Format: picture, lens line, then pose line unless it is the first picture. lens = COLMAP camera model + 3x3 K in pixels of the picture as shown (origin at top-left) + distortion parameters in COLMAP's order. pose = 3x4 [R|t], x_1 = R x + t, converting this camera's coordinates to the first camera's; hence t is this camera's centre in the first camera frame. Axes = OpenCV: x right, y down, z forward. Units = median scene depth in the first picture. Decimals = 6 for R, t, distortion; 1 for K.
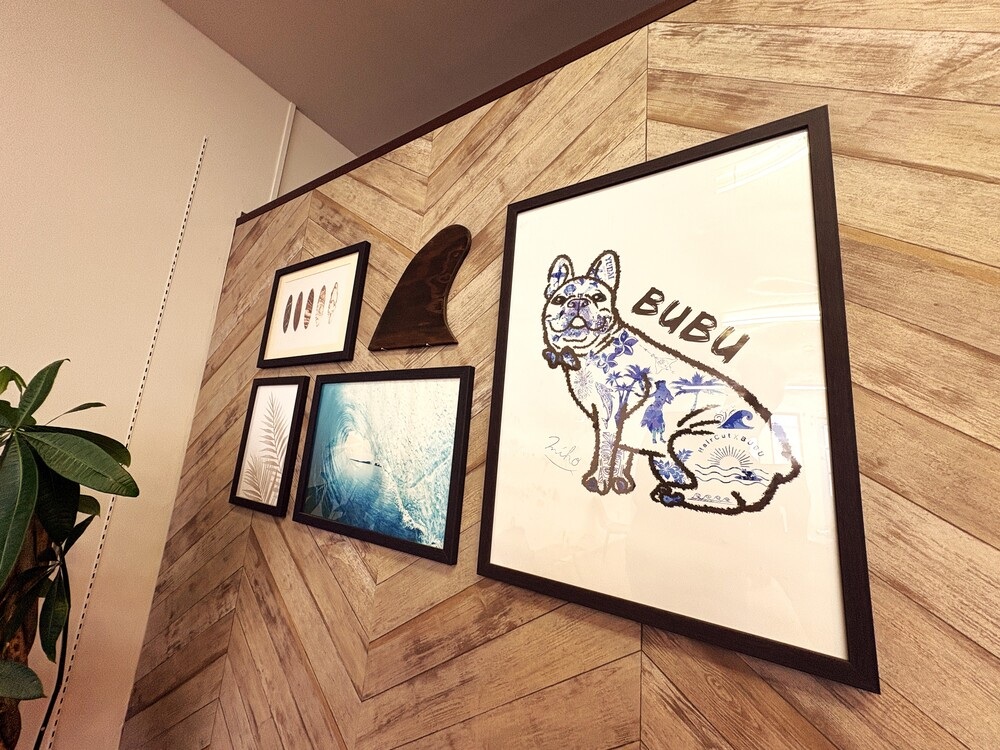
lens RADIAL K [[395.8, 0, 497.8], [0, 395.8, 376.7], [0, 0, 1]] dist [0.000082, 0.000298]
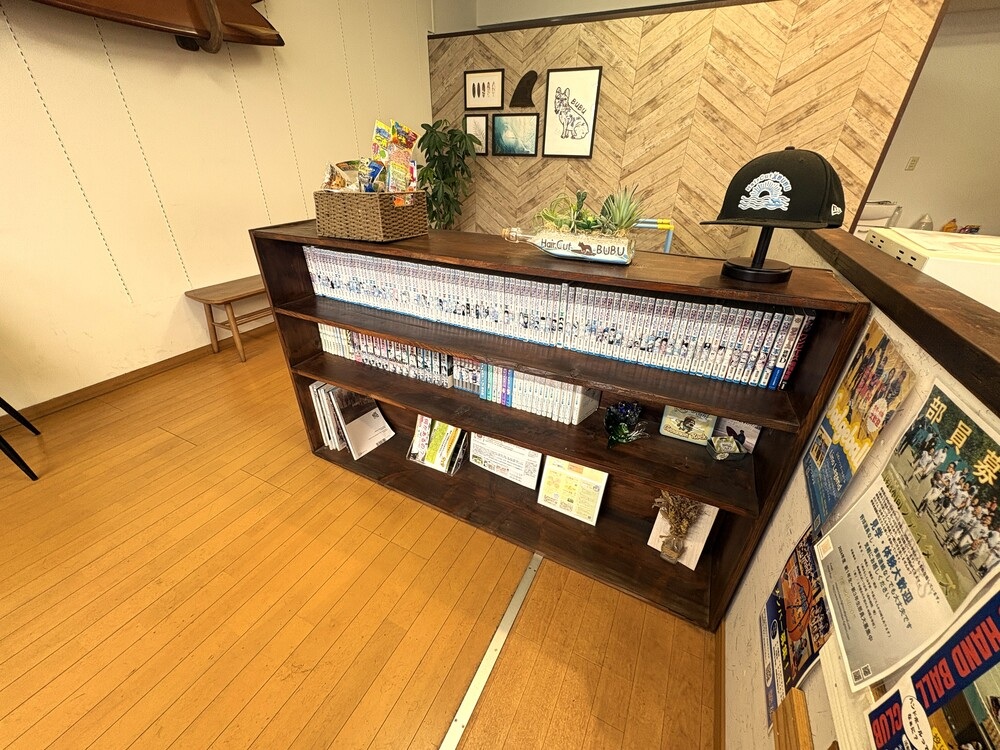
lens RADIAL K [[395.8, 0, 497.8], [0, 395.8, 376.7], [0, 0, 1]] dist [0.000082, 0.000298]
pose [[0.992140, -0.108117, 0.063003, -1.161274], [0.040807, 0.755495, 0.653882, -0.736789], [-0.118294, -0.646172, 0.753969, -4.450366]]
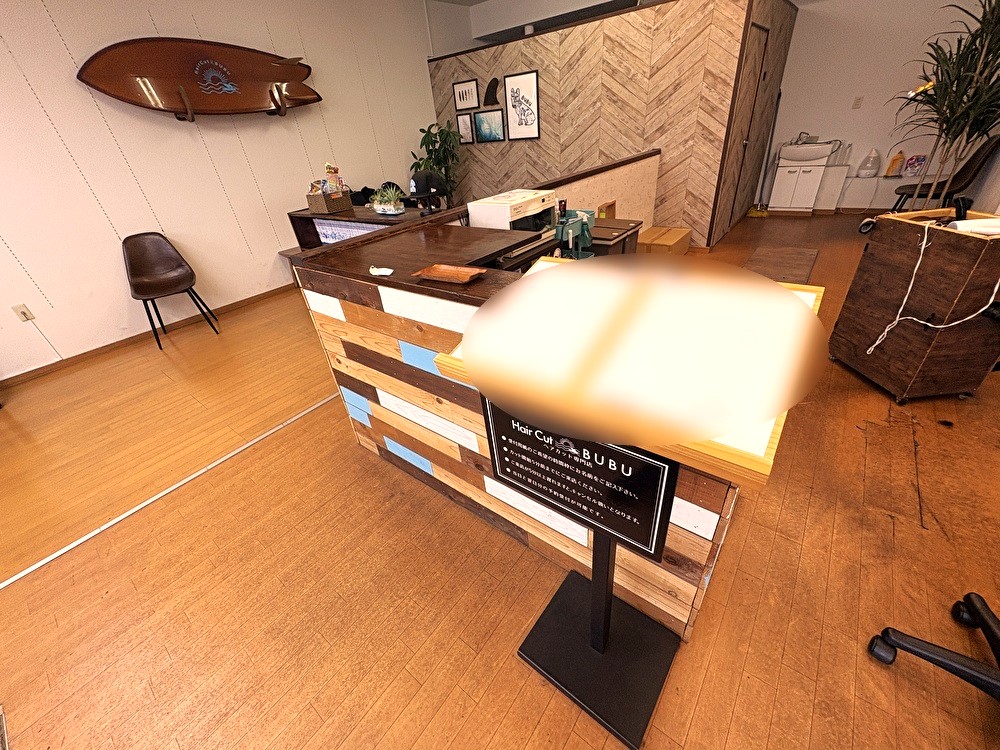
lens RADIAL K [[395.8, 0, 497.8], [0, 395.8, 376.7], [0, 0, 1]] dist [0.000082, 0.000298]
pose [[0.980012, -0.097546, -0.173382, 0.532767], [0.190567, 0.710478, 0.677426, -1.261191], [0.057104, -0.696926, 0.714866, -6.475007]]
